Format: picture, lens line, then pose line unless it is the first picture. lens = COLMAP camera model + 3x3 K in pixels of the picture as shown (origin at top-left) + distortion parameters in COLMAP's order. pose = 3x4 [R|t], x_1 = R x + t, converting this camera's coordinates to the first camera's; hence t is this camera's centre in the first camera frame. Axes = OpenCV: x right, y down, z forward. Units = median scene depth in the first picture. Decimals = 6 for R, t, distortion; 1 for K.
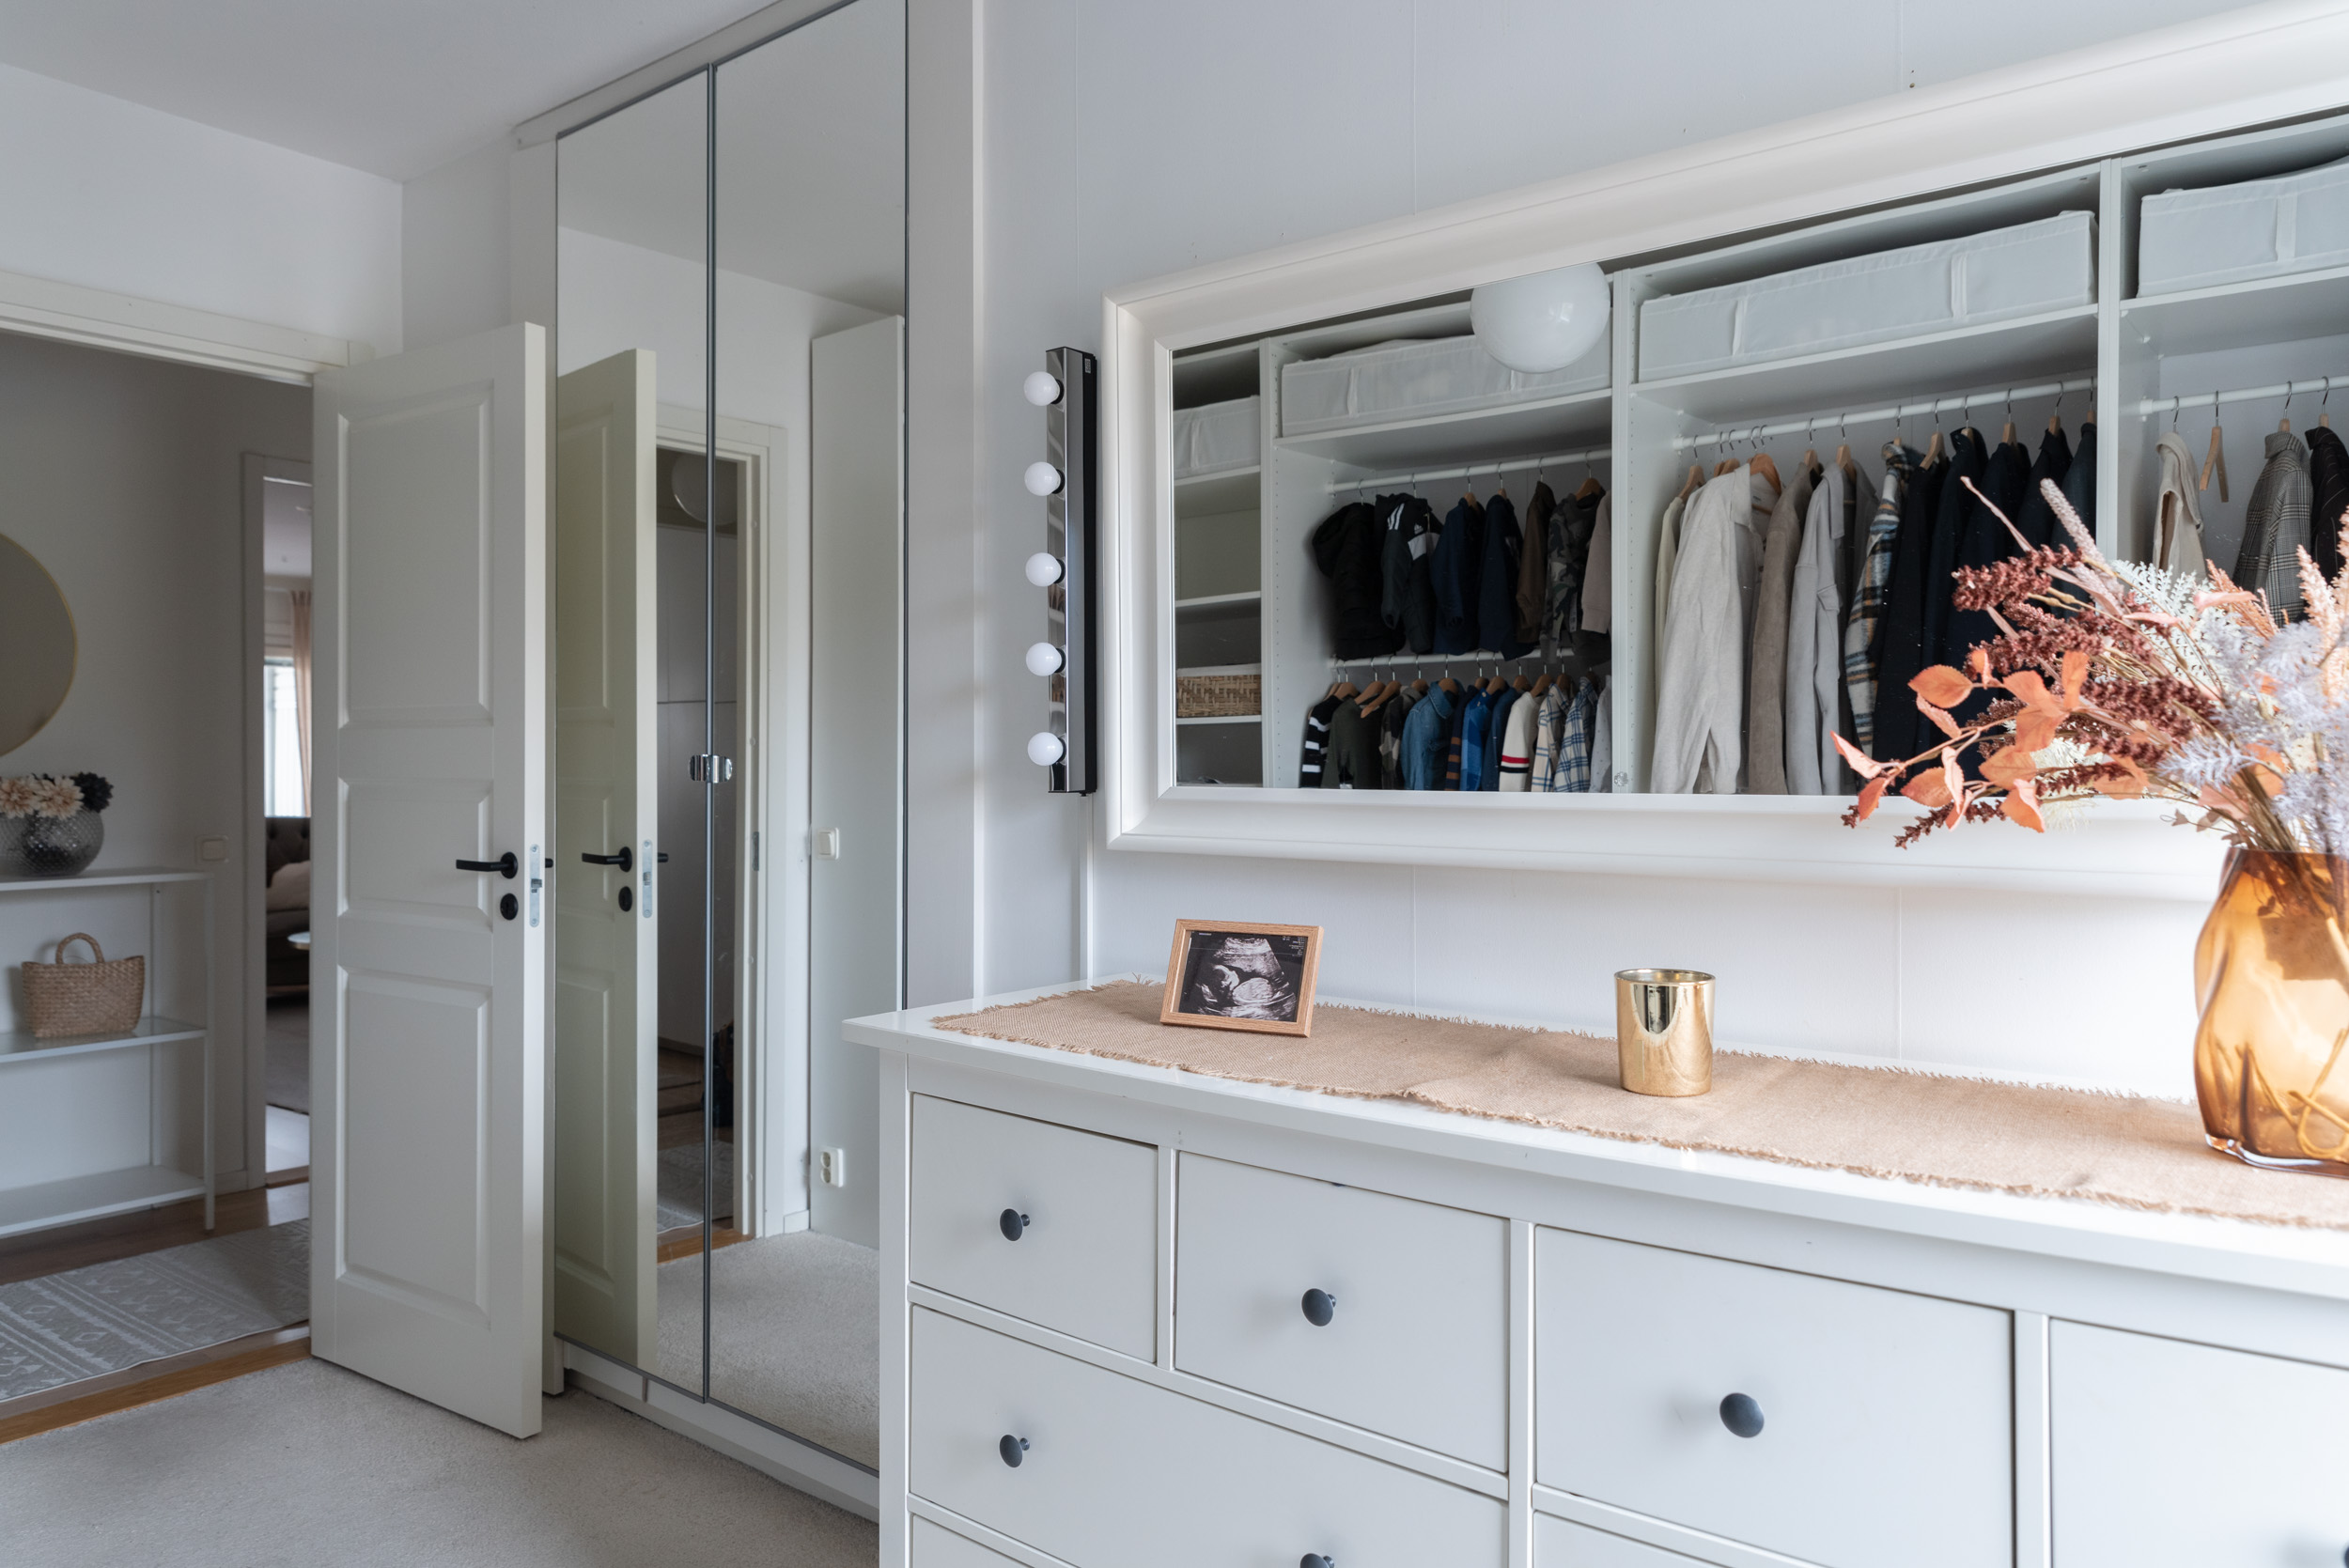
lens RADIAL K [[1596.1, 0, 1174.5], [0, 1596.1, 784.0], [0, 0, 1]] dist [0.005499, -0.002861]
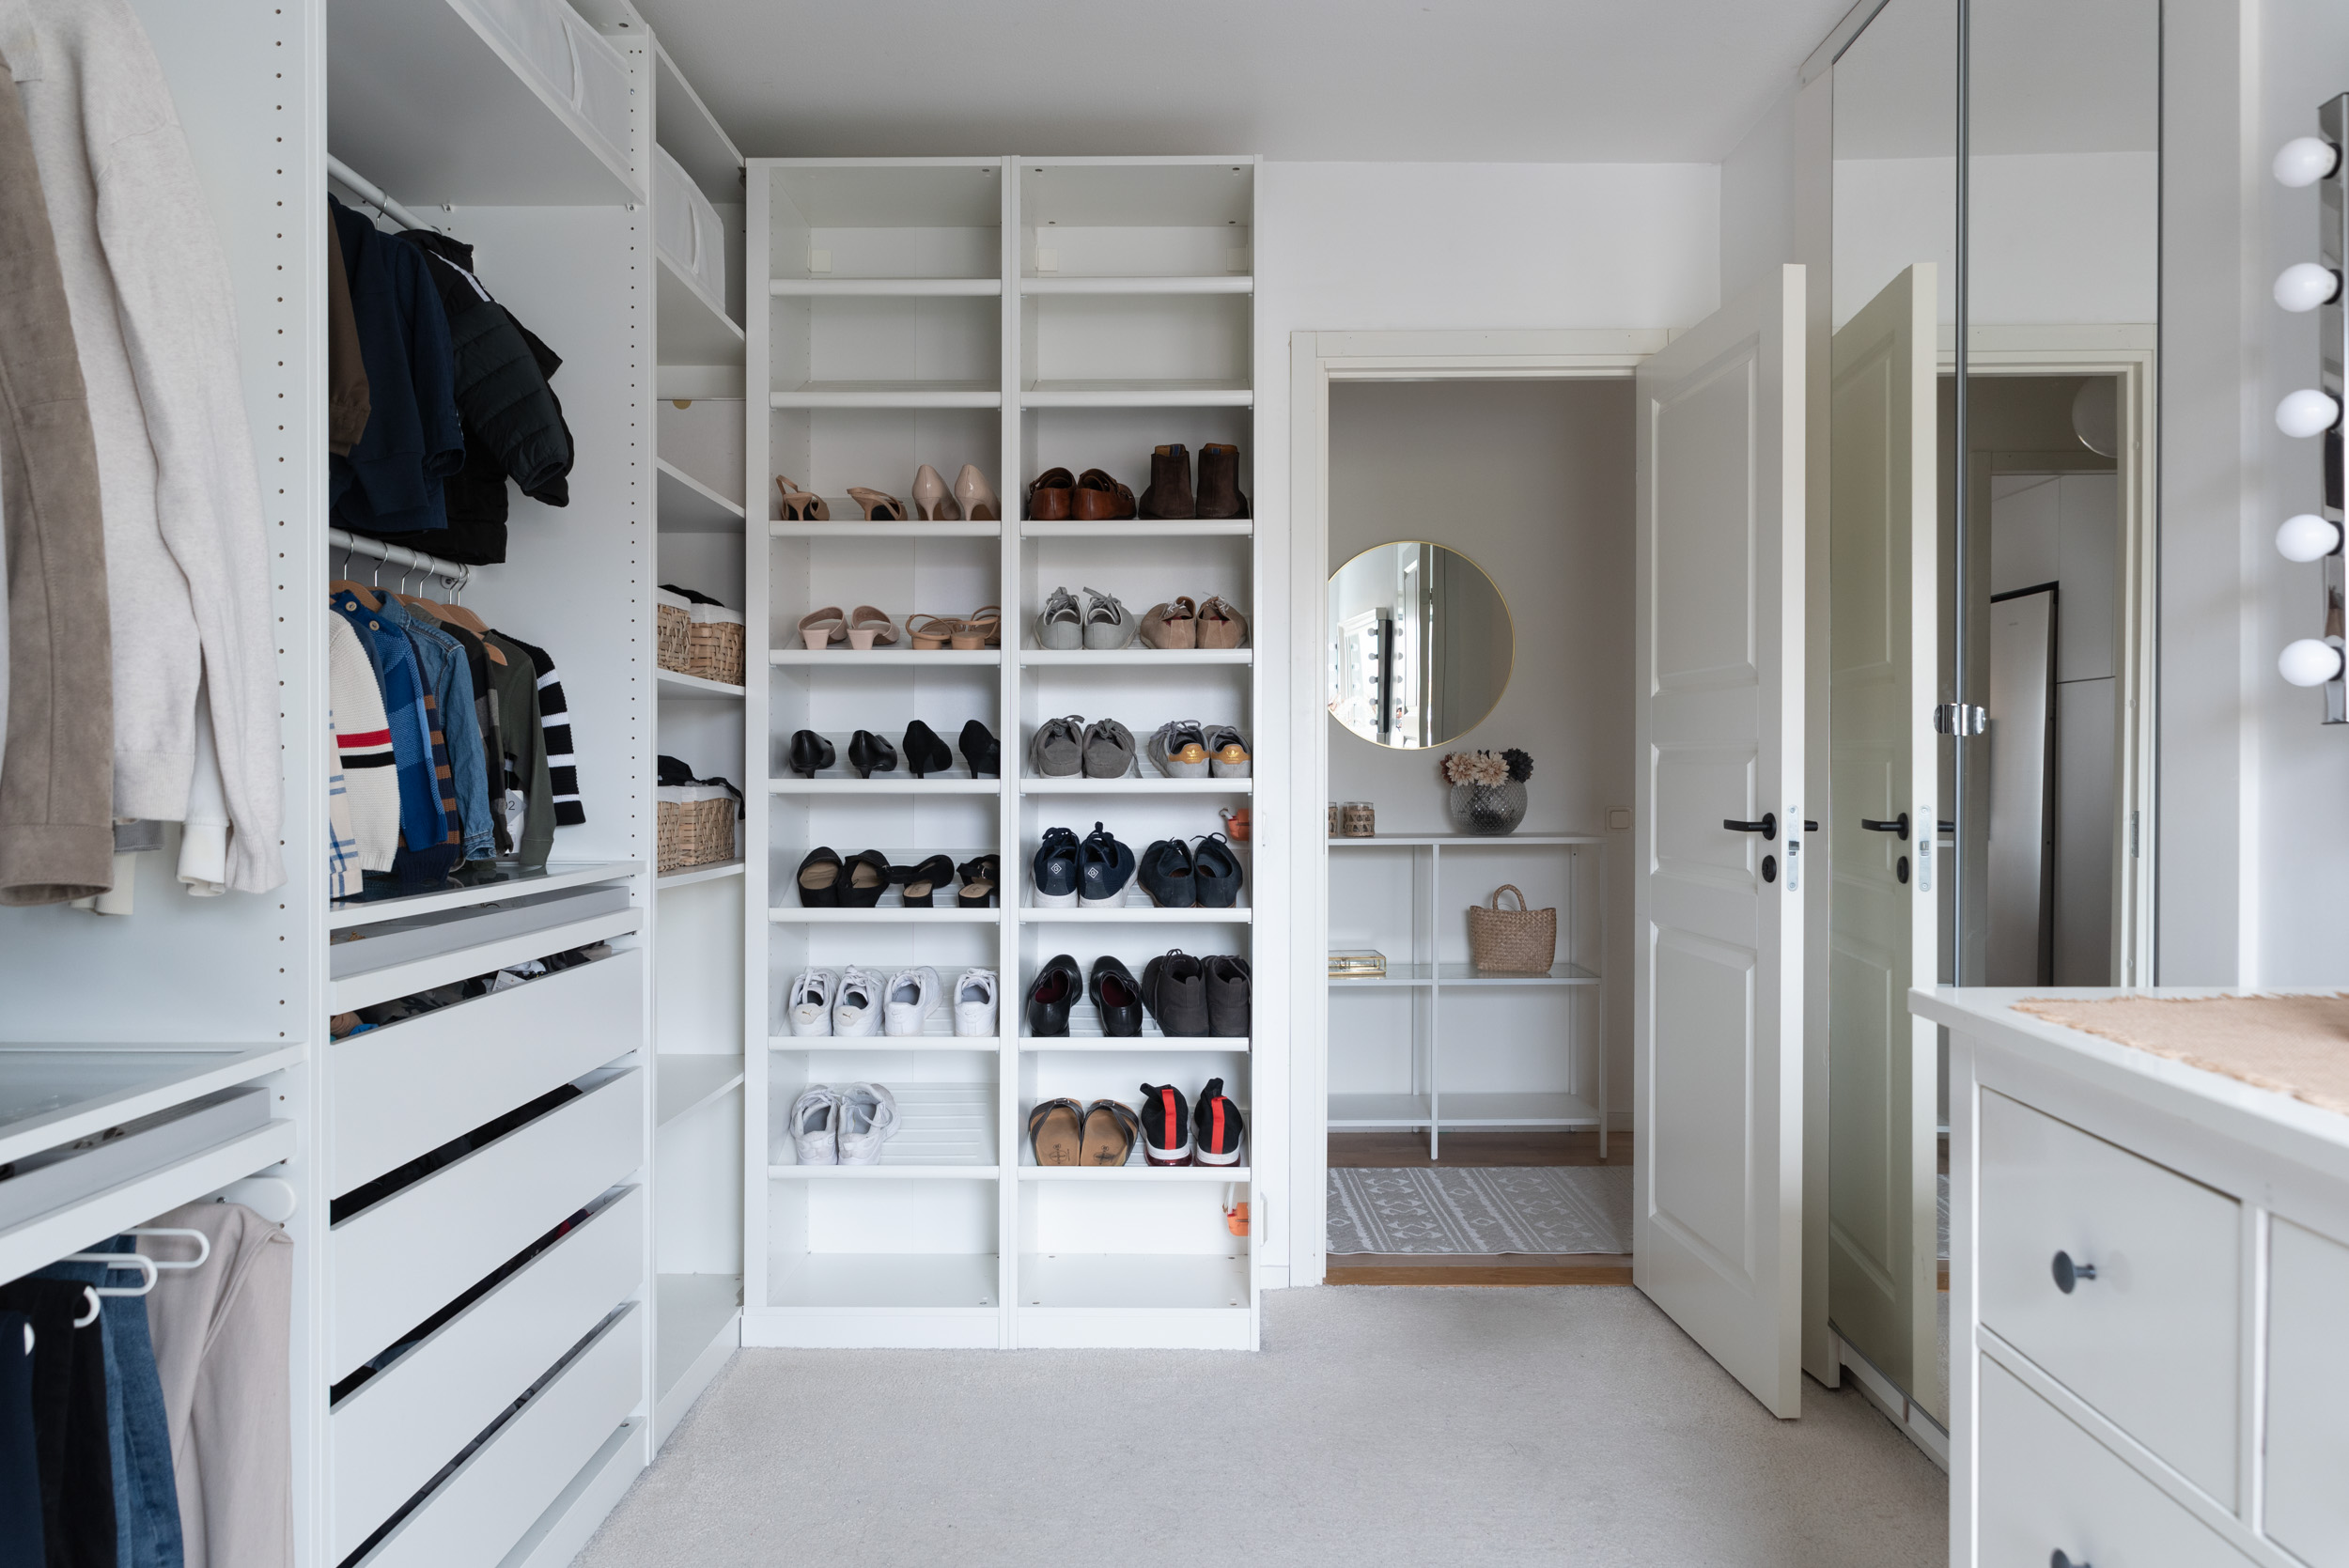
lens RADIAL K [[1596.1, 0, 1174.5], [0, 1596.1, 784.0], [0, 0, 1]] dist [0.005499, -0.002861]
pose [[0.611498, 0.007240, -0.791213, 0.120967], [-0.010264, 0.999947, 0.001218, 0.025034], [0.791179, 0.007376, 0.611540, 0.103961]]
